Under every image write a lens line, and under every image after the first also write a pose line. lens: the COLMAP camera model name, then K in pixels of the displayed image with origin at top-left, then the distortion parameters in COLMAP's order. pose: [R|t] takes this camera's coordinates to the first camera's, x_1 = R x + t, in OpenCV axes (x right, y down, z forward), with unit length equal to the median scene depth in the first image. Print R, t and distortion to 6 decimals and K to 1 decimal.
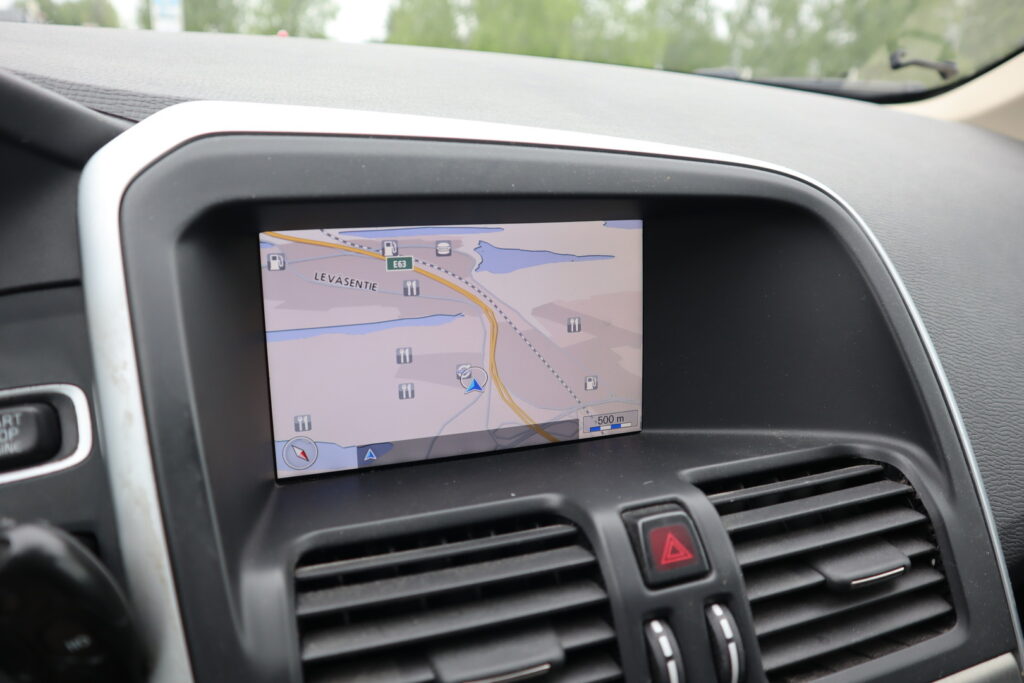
lens RADIAL K [[777.7, 0, 512.0], [0, 777.7, 341.5], [0, 0, 1]] dist [-0.145362, 0.141055]
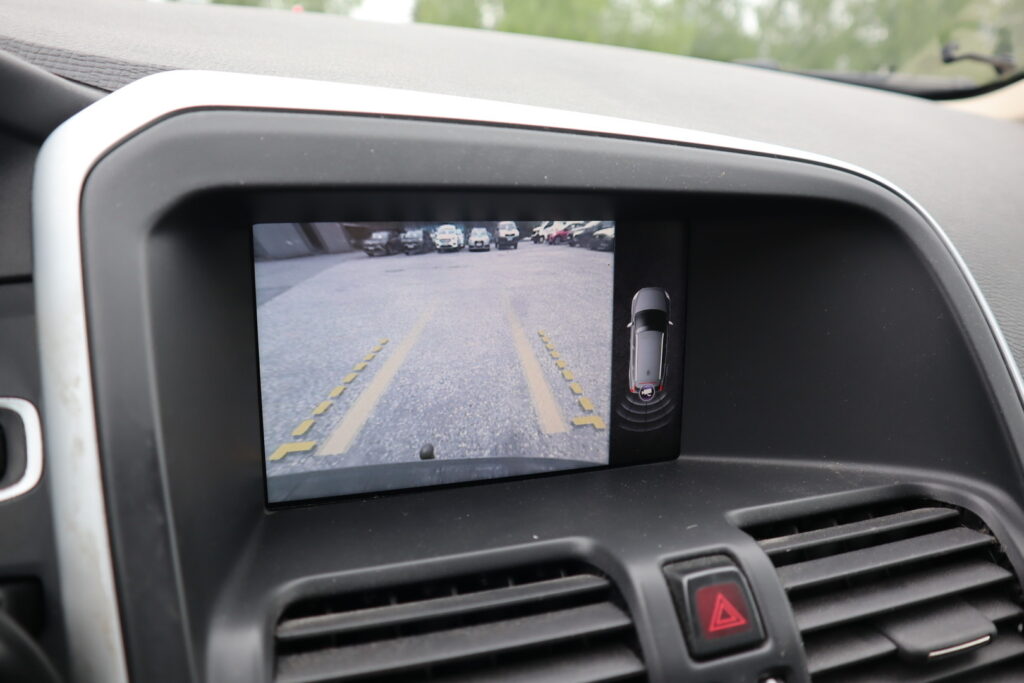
lens RADIAL K [[777.7, 0, 512.0], [0, 777.7, 341.5], [0, 0, 1]] dist [-0.145362, 0.141055]
pose [[0.999331, 0.029206, -0.022003, -0.012645], [-0.028961, 0.999516, 0.011337, -0.029448], [0.022323, -0.010692, 0.999694, 0.146652]]
